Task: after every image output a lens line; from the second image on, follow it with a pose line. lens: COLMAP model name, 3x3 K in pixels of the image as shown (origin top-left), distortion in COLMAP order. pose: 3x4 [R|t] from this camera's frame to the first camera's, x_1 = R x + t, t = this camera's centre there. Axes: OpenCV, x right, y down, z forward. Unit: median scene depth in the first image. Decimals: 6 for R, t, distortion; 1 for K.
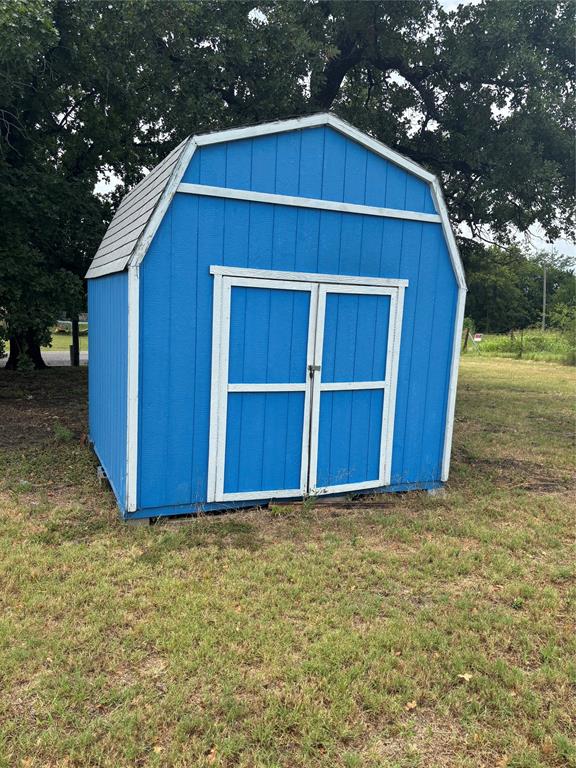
lens RADIAL K [[584.2, 0, 286.7], [0, 584.2, 387.0], [0, 0, 1]] dist [0.054154, -0.059213]
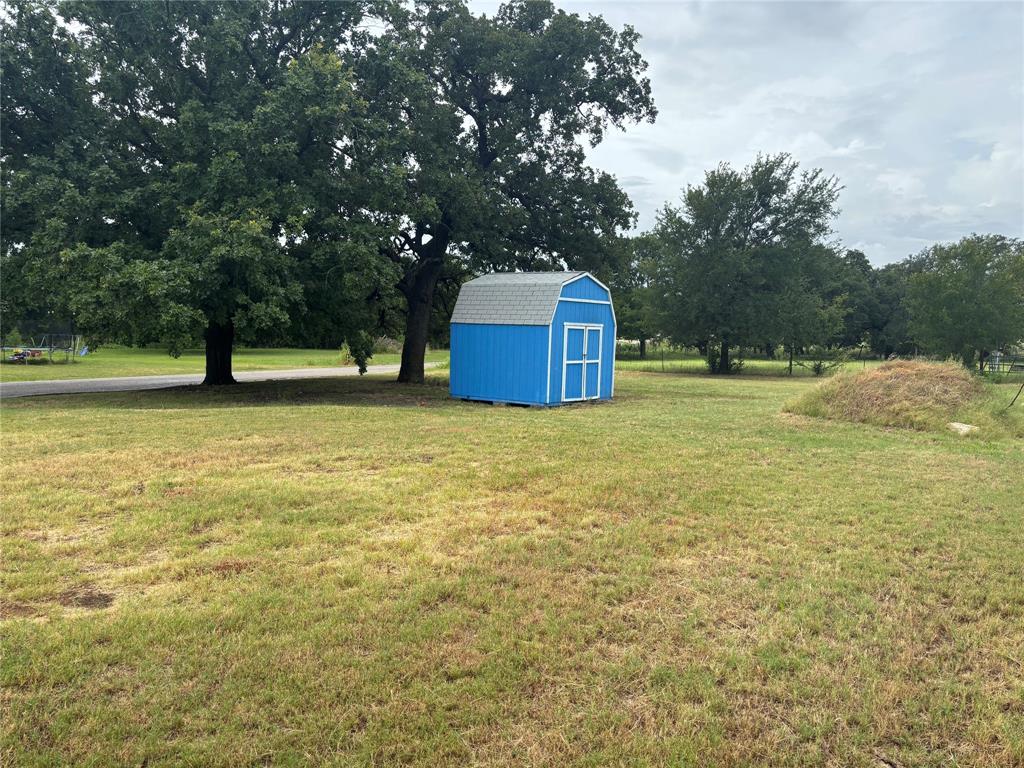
lens RADIAL K [[778.9, 0, 515.2], [0, 778.9, 384.6], [0, 0, 1]] dist [0.054154, -0.059213]
pose [[0.861893, -0.053028, 0.504309, -2.243858], [0.079580, 0.996339, -0.031241, 0.210271], [-0.500806, 0.067059, 0.862958, -2.194373]]
